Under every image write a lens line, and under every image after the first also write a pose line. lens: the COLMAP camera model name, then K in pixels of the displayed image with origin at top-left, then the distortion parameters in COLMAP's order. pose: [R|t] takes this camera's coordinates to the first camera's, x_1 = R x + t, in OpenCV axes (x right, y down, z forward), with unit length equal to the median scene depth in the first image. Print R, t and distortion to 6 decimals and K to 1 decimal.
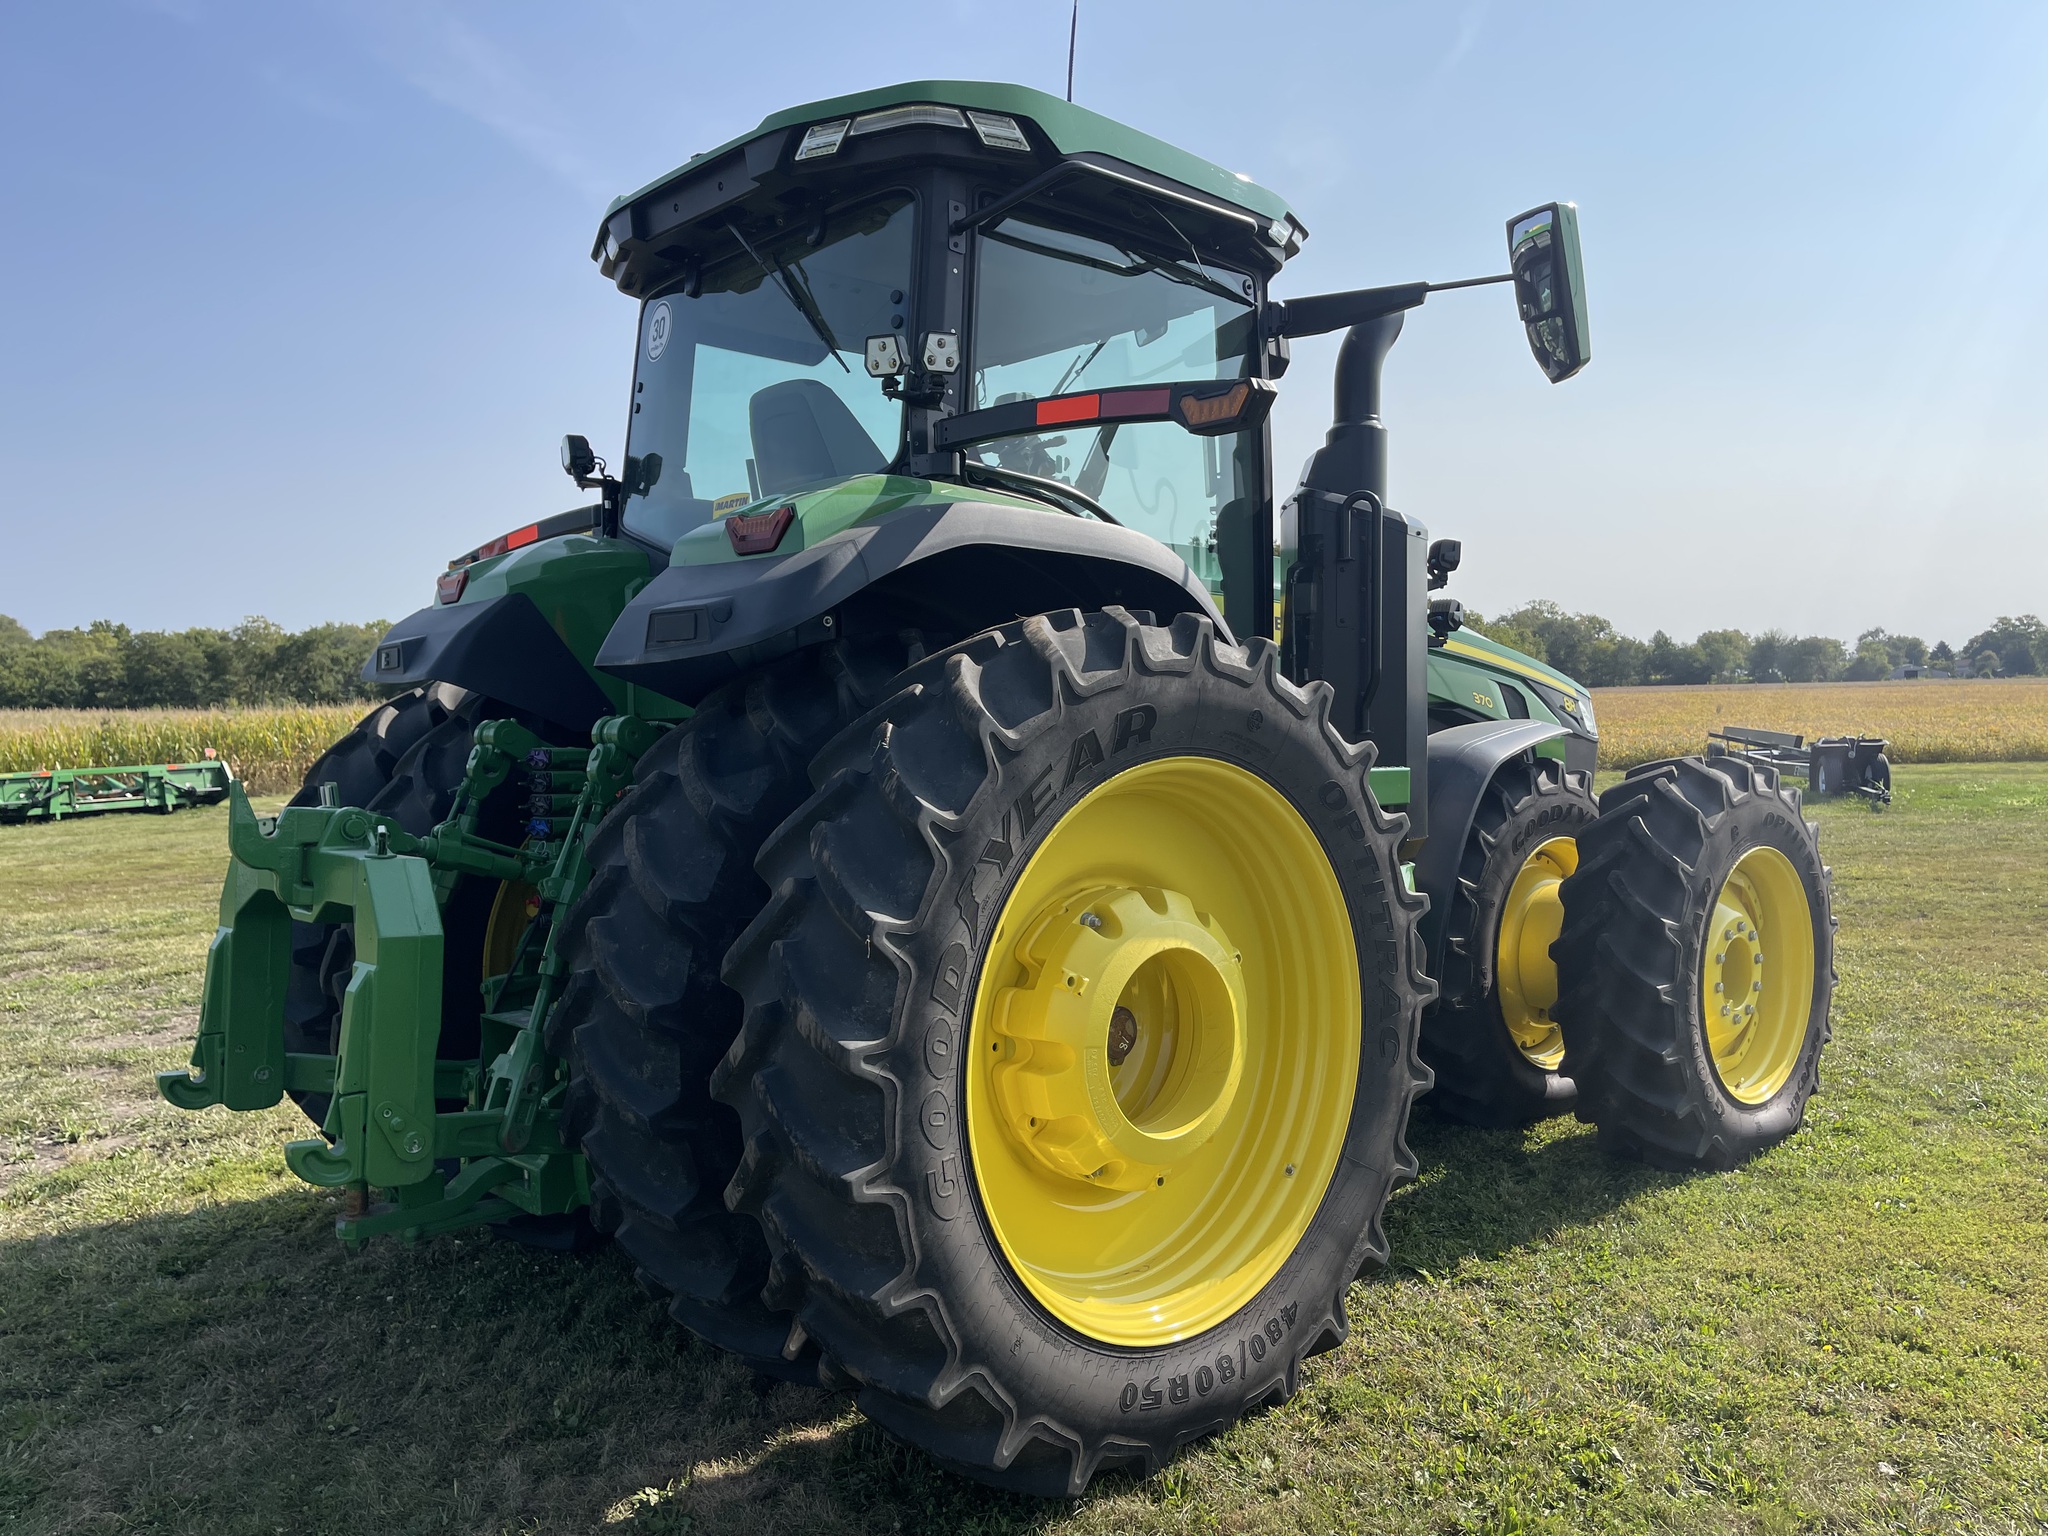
lens RADIAL K [[1546.4, 0, 1043.2], [0, 1546.4, 799.2], [0, 0, 1]] dist [0.077219, -0.118058]
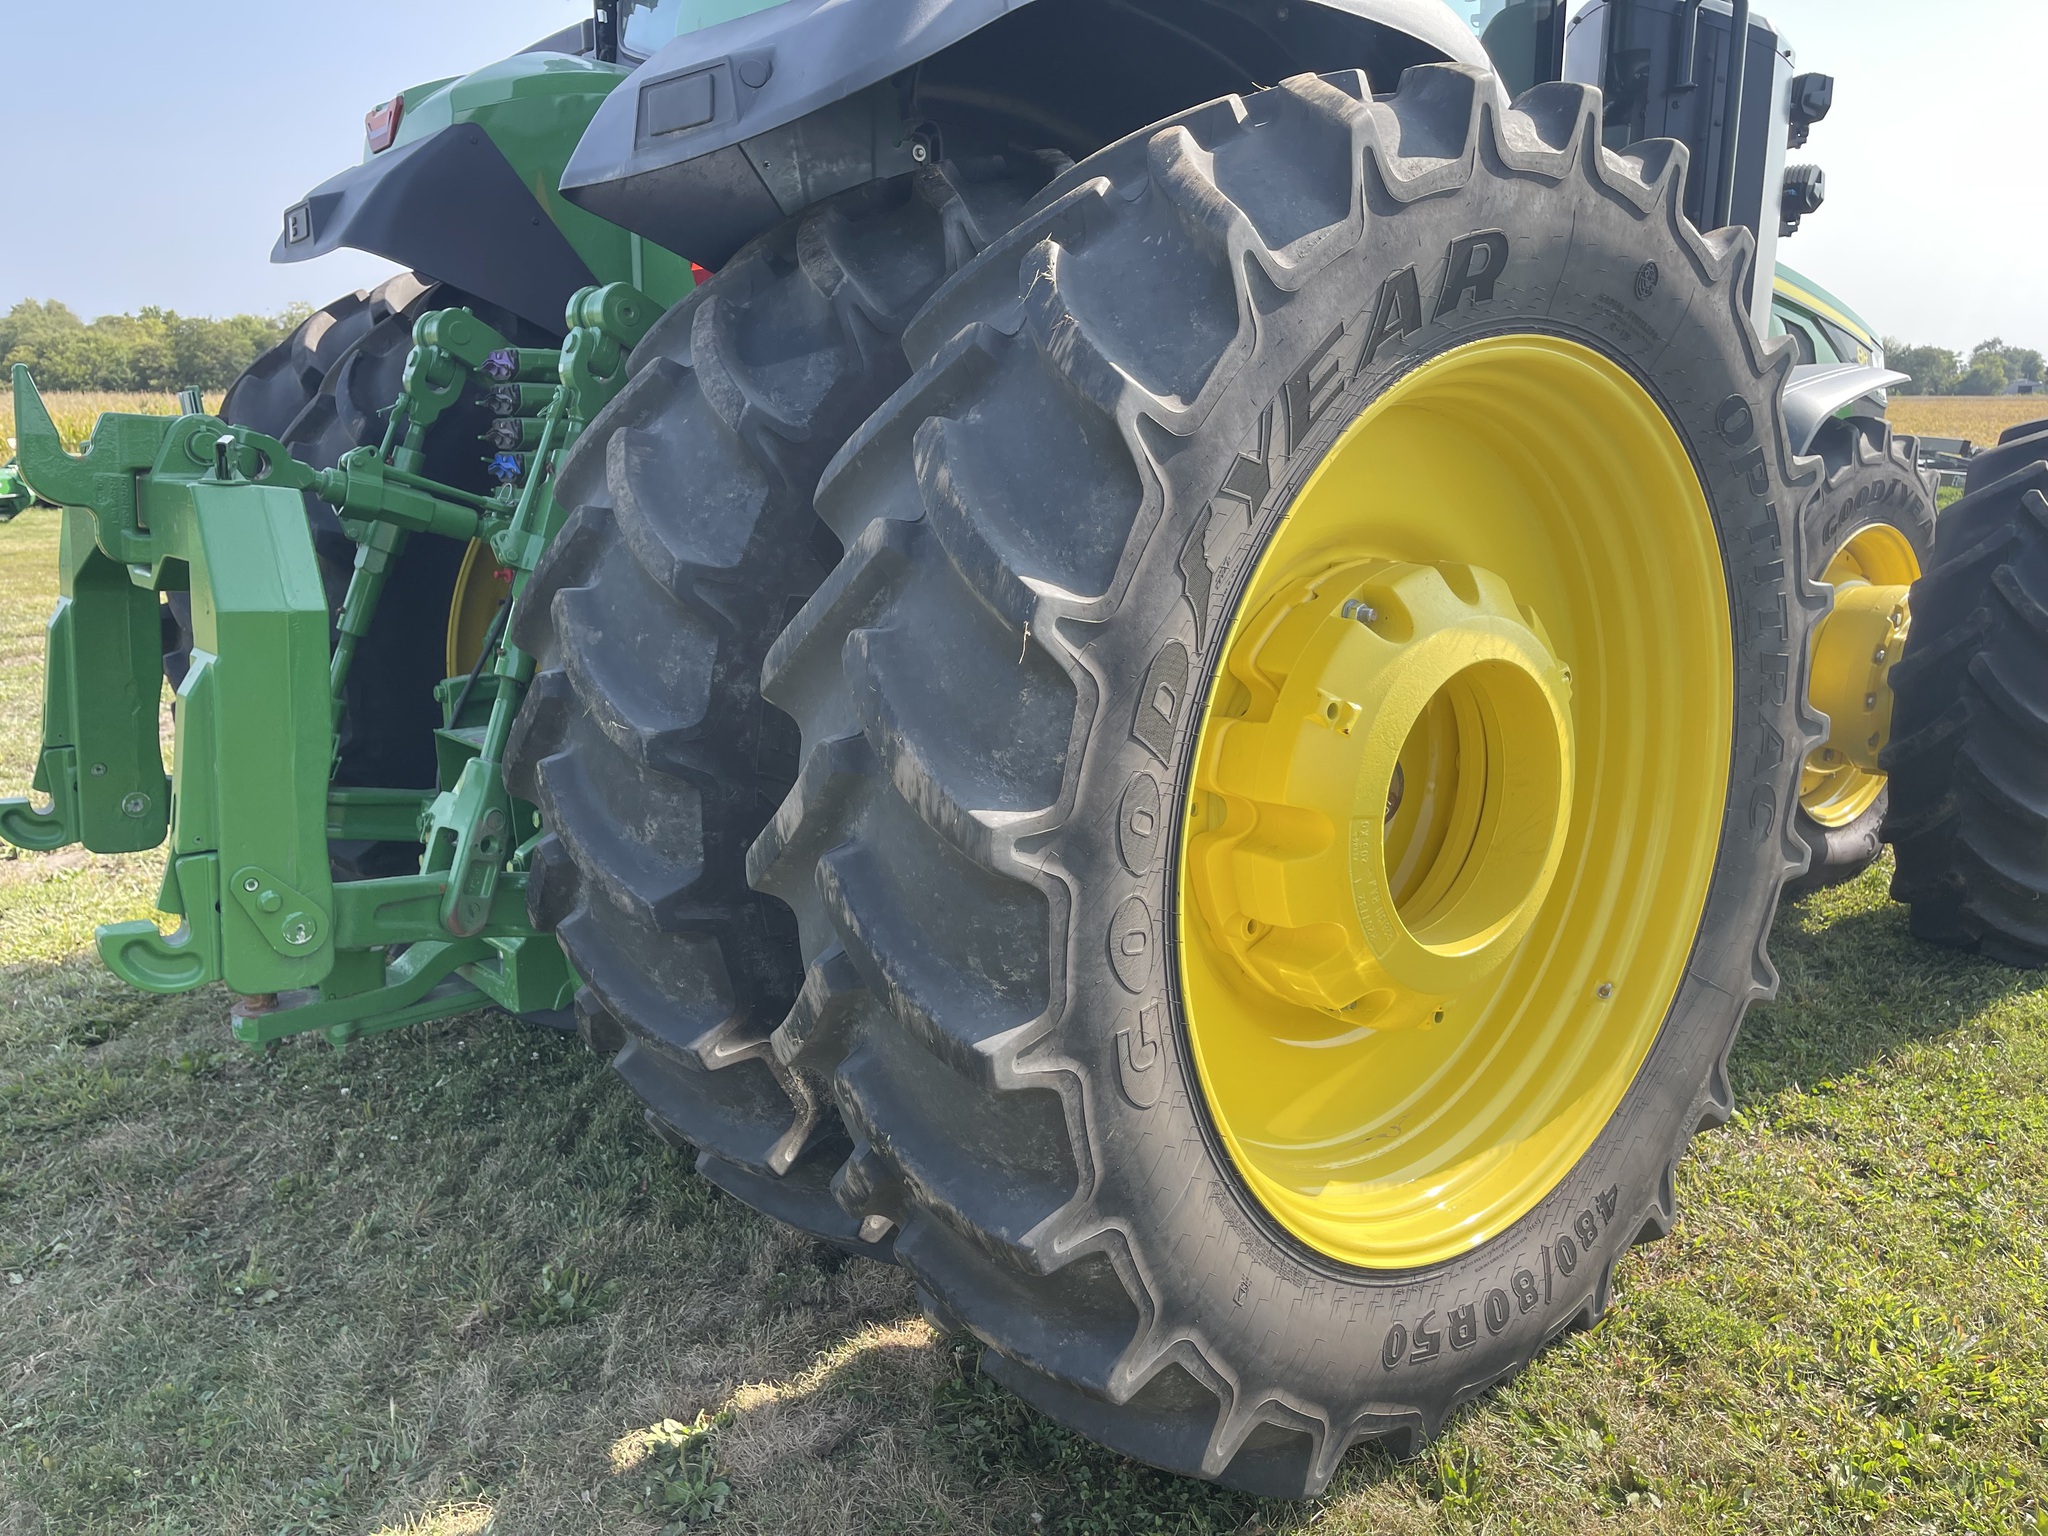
lens RADIAL K [[1565.0, 0, 1042.4], [0, 1565.0, 781.0], [0, 0, 1]] dist [0.085540, -0.128905]
pose [[0.999098, 0.025136, -0.034221, -0.070578], [-0.018902, 0.984982, 0.171617, 0.039424], [0.038021, -0.170815, 0.984569, 0.365122]]
